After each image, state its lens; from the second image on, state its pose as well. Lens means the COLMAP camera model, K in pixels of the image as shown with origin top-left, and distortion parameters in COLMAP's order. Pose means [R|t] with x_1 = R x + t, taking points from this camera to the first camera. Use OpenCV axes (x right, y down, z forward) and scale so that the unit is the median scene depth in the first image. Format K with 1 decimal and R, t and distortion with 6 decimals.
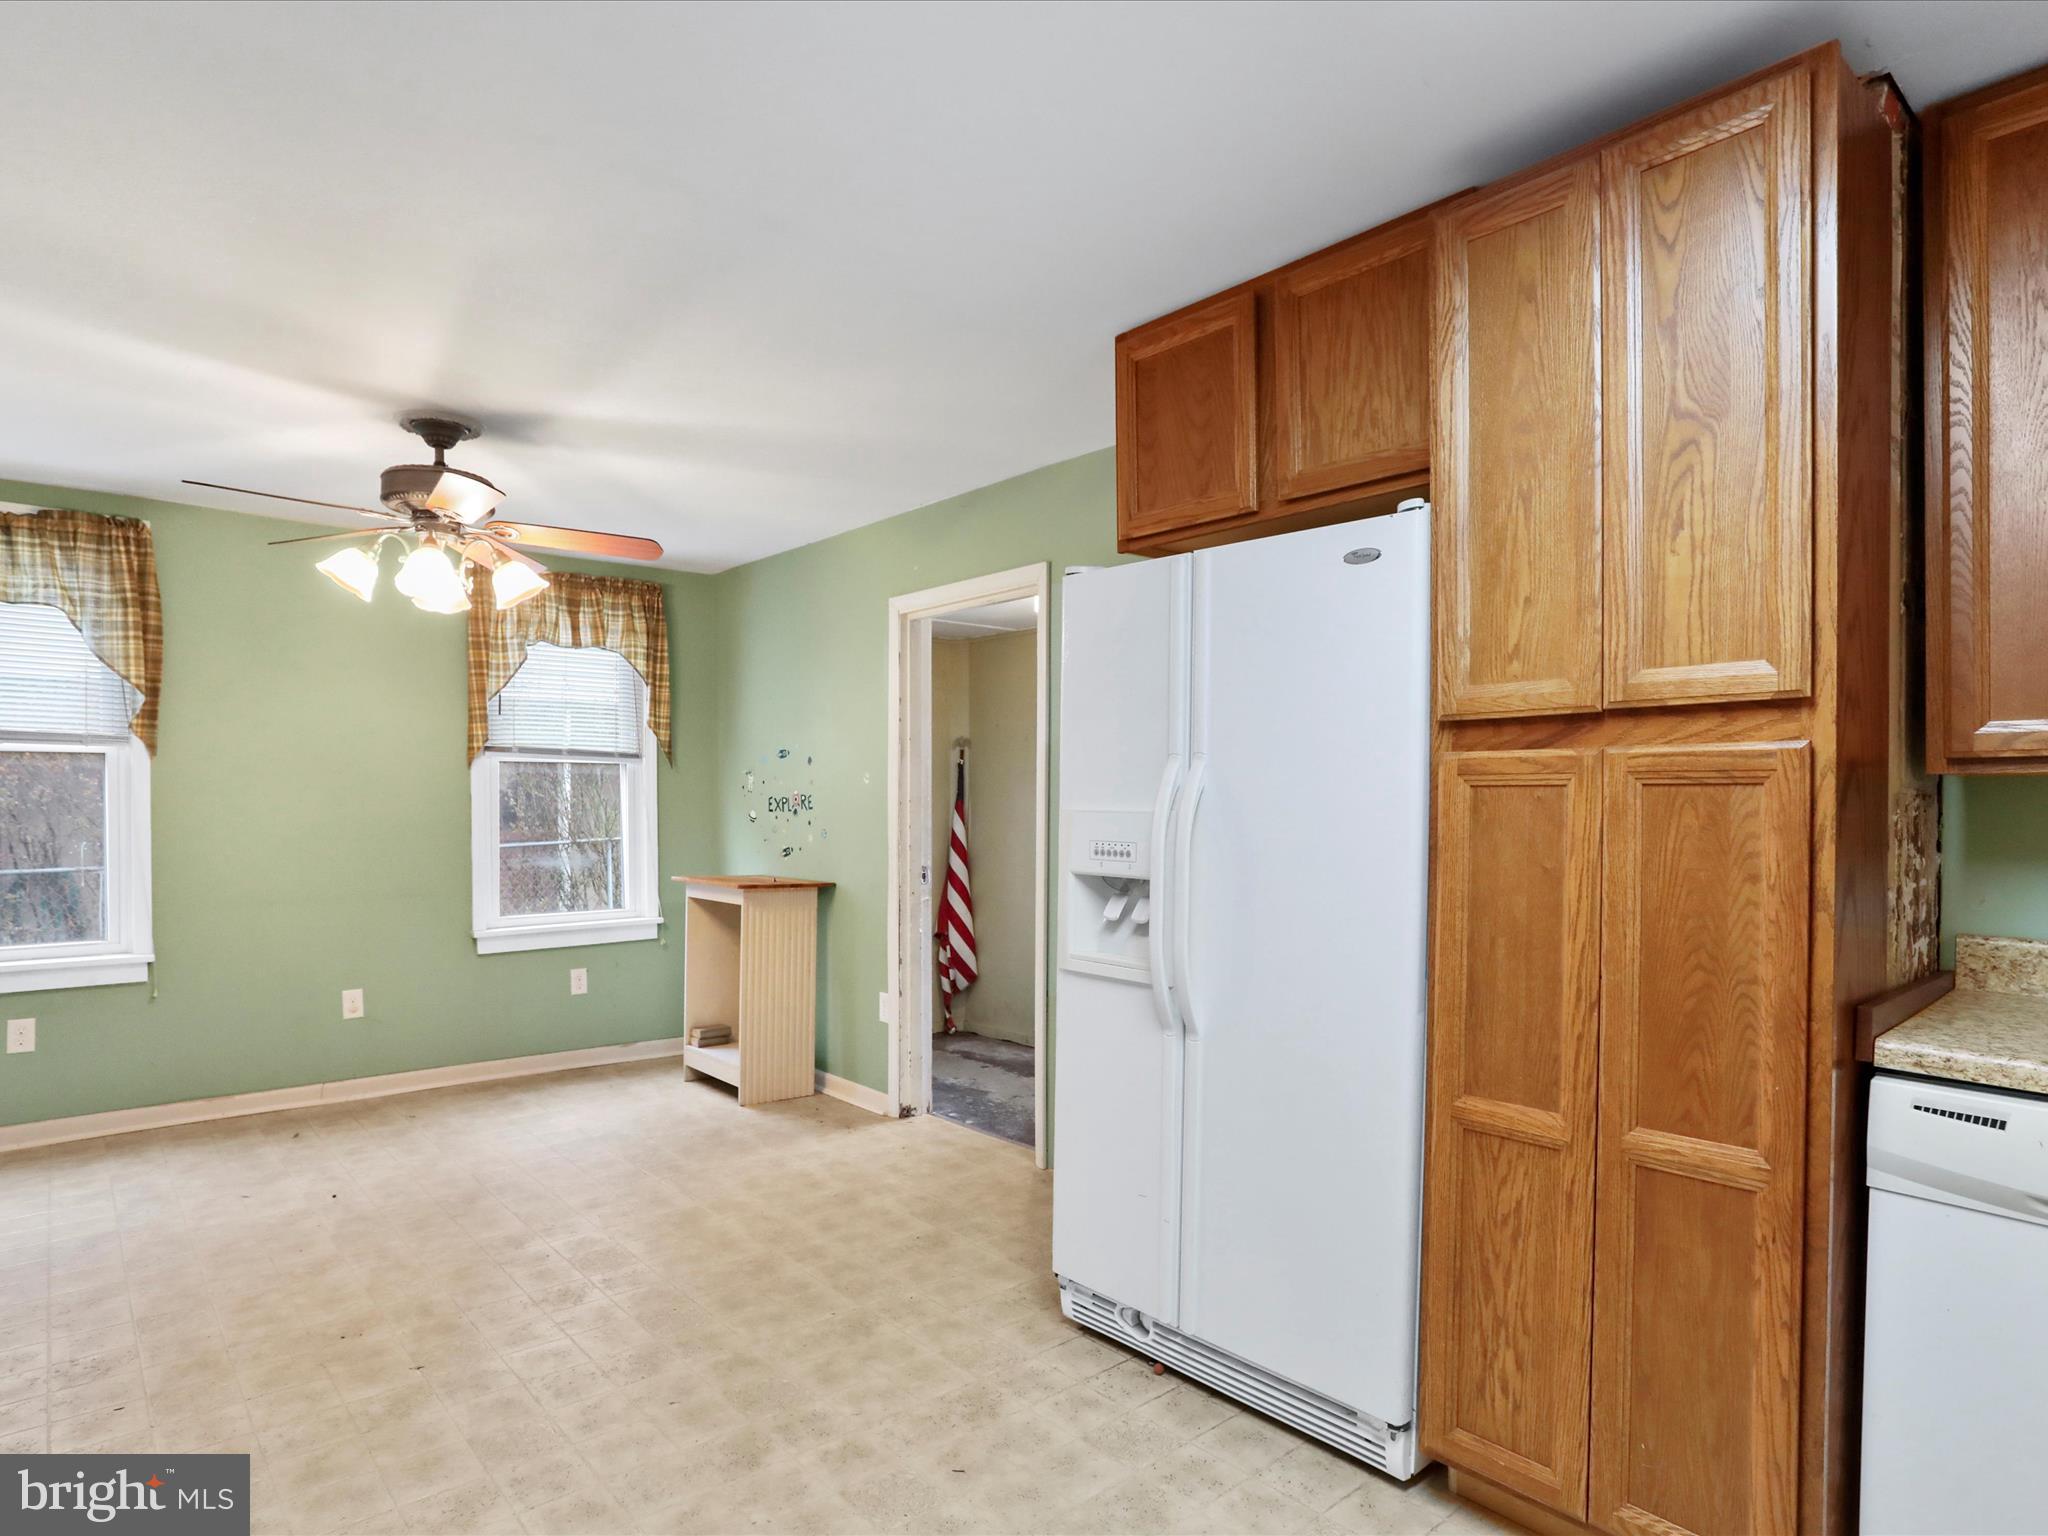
lens RADIAL K [[1154.0, 0, 1024.0], [0, 1154.0, 817.0], [0, 0, 1]] dist [-0.044649, 0.024003]
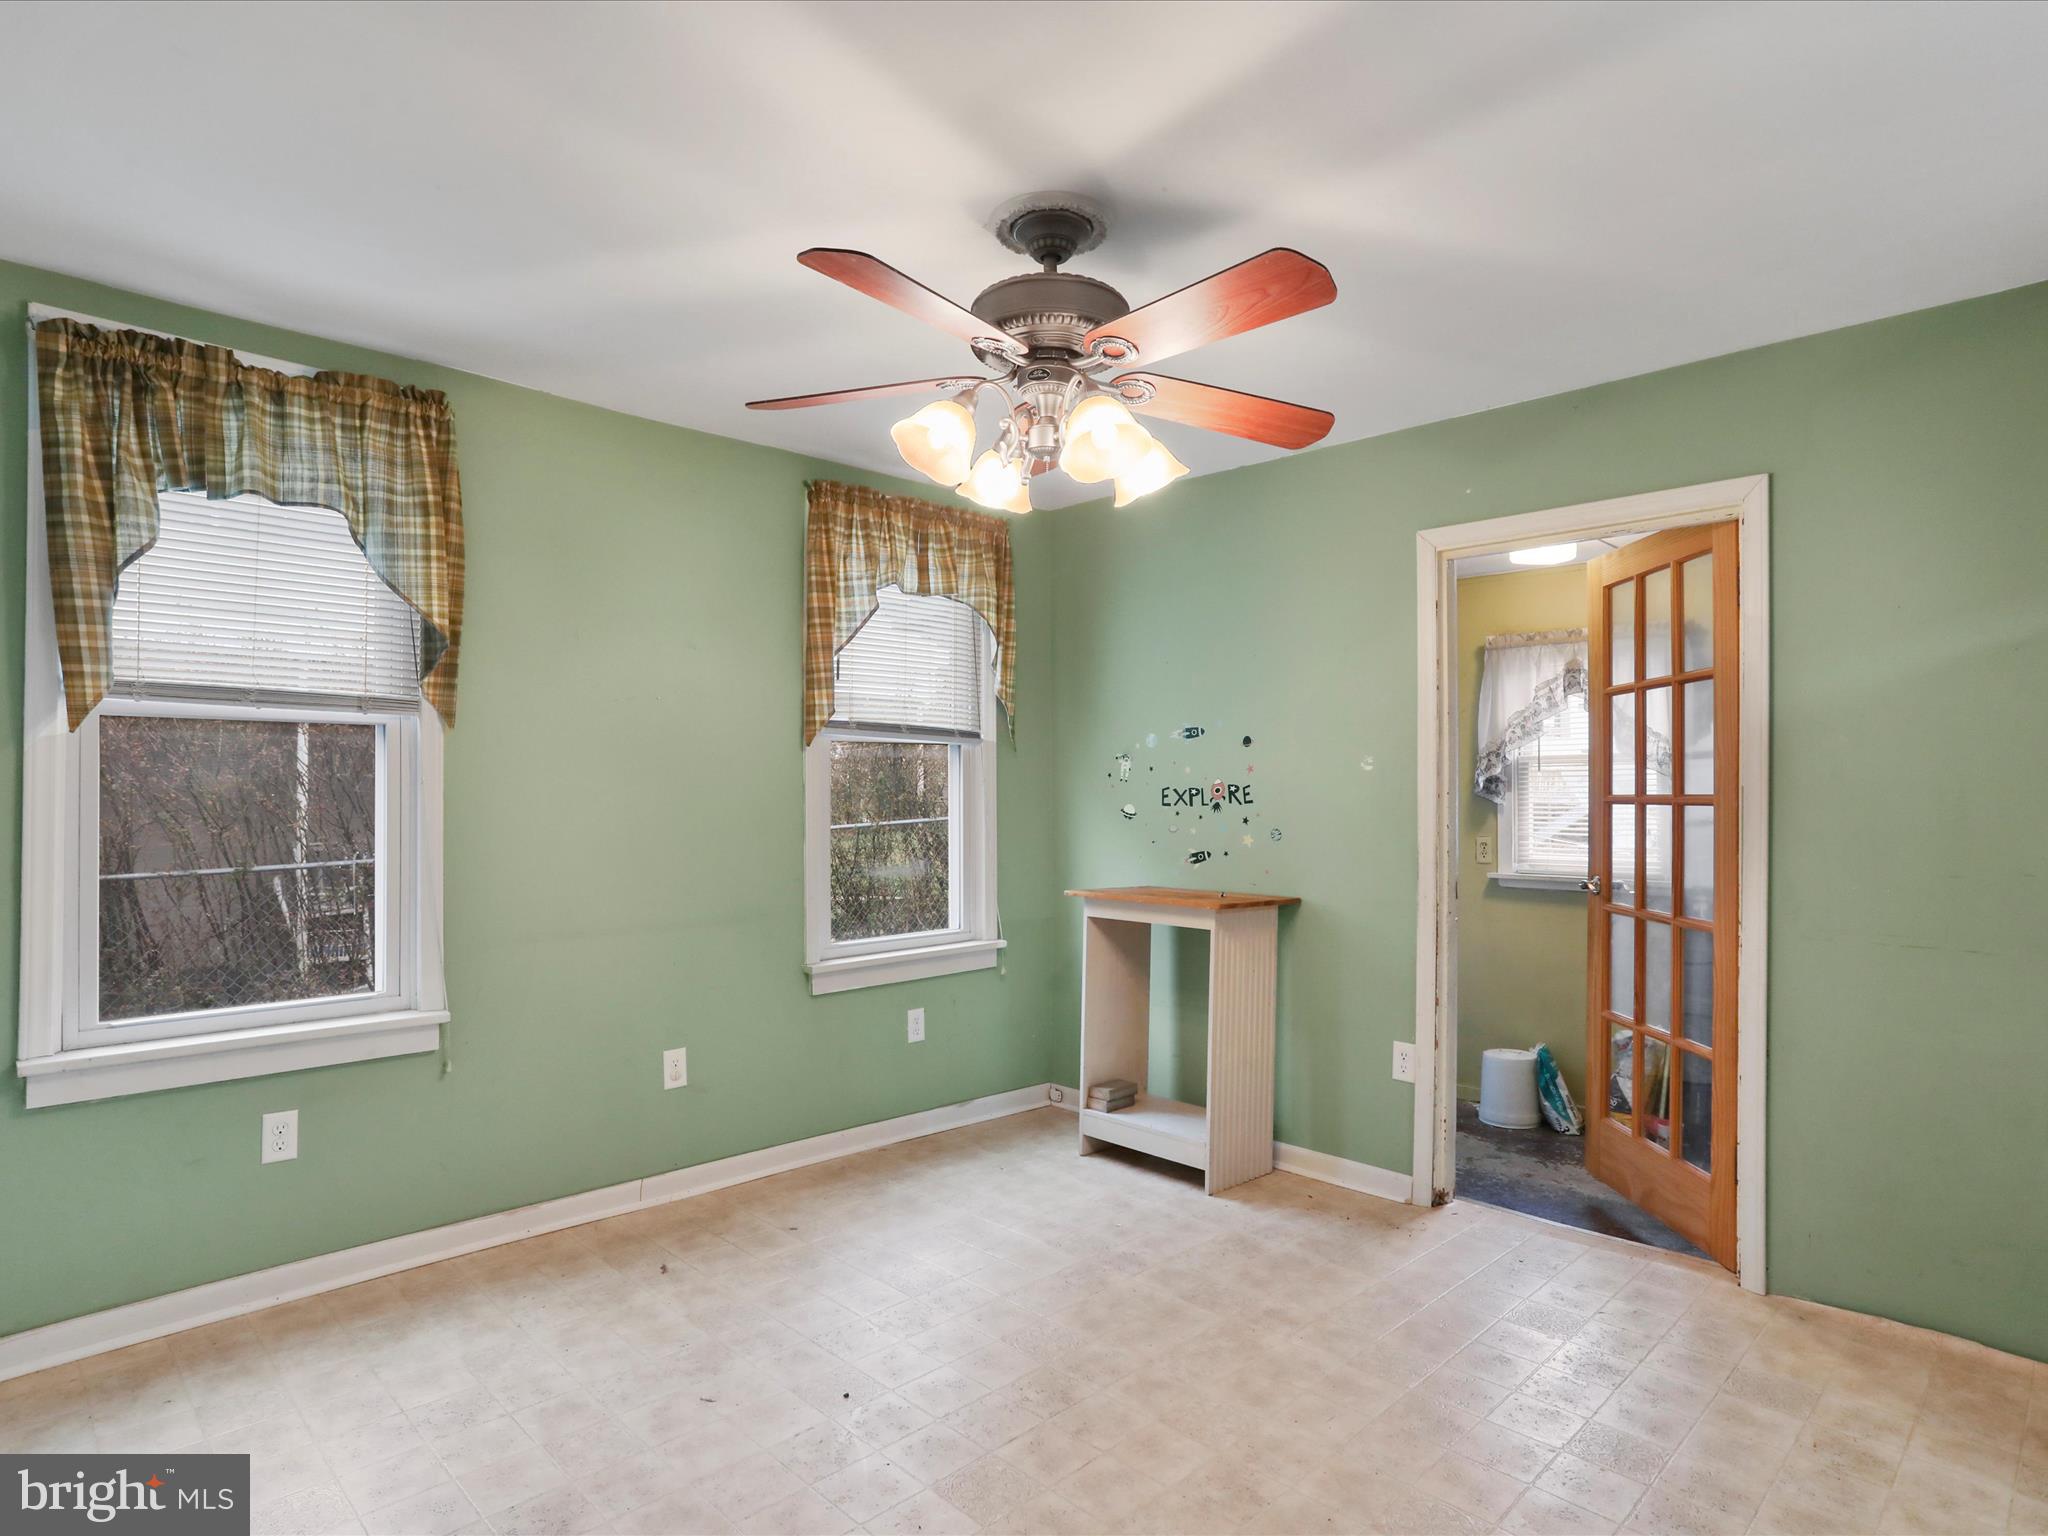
lens RADIAL K [[1146.2, 0, 1022.6], [0, 1146.2, 782.4], [0, 0, 1]] dist [-0.057457, 0.034162]
pose [[0.998117, 0.001054, 0.061330, -0.443627], [0.000187, 0.999795, -0.020232, -0.005959], [-0.061339, 0.020205, 0.997912, 0.269955]]
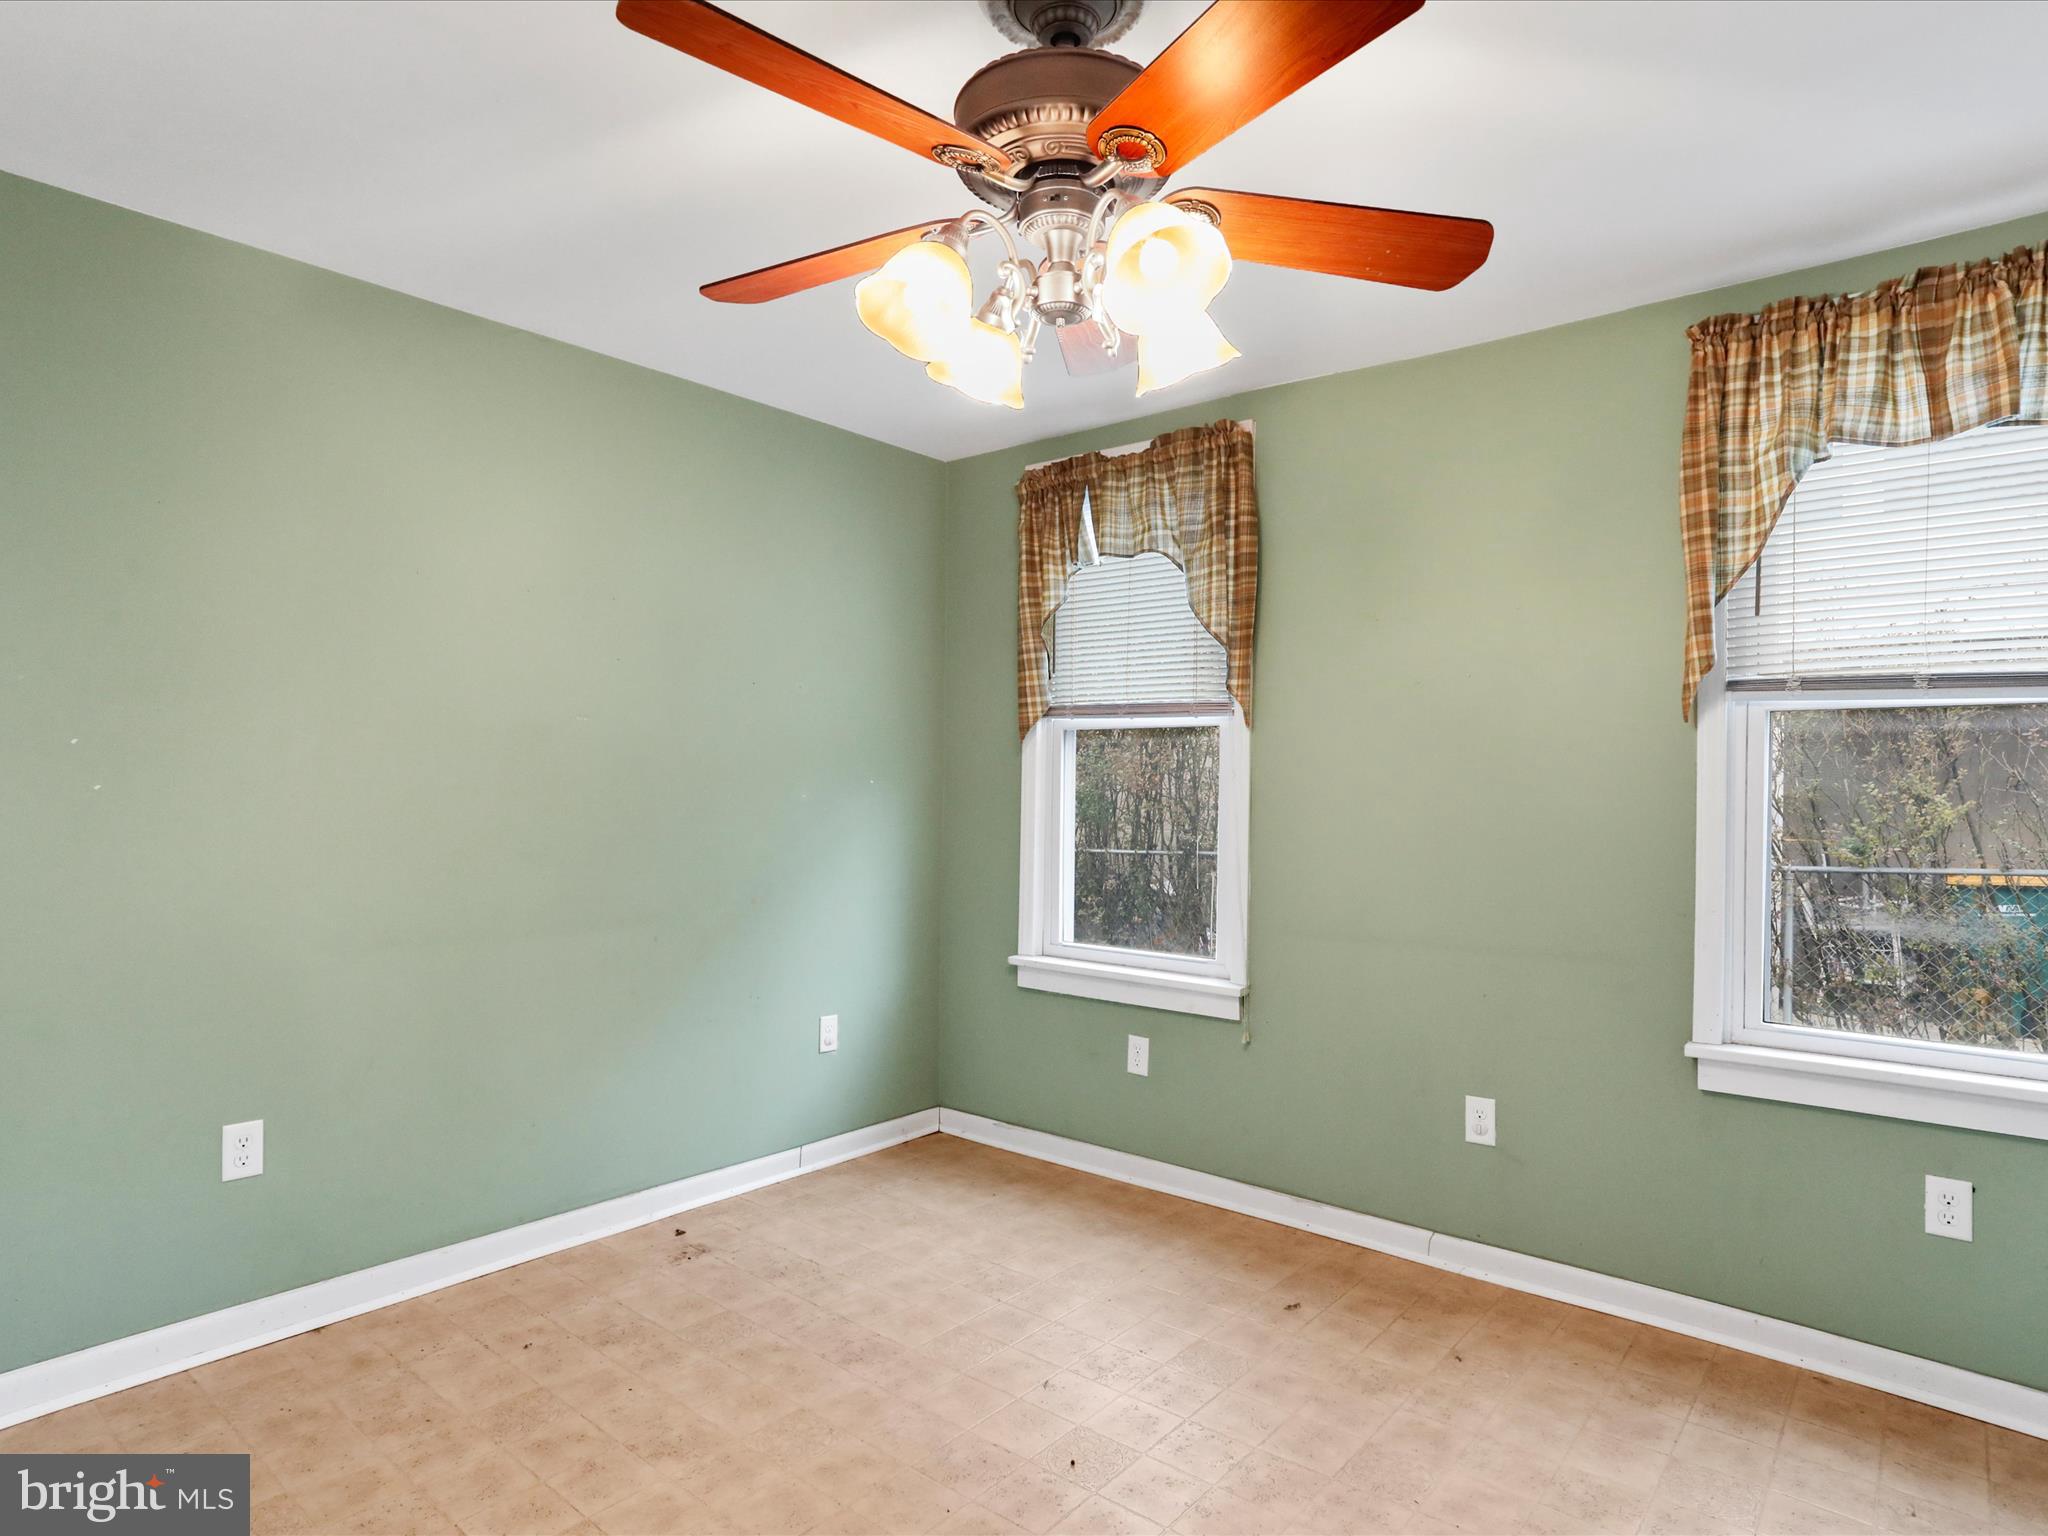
lens RADIAL K [[1146.9, 0, 1022.8], [0, 1146.9, 795.0], [0, 0, 1]] dist [-0.068660, 0.037435]
pose [[0.152506, 0.013064, -0.988216, -0.034029], [-0.021521, 0.999719, 0.009895, -0.011646], [0.988068, 0.019759, 0.152744, 0.714923]]
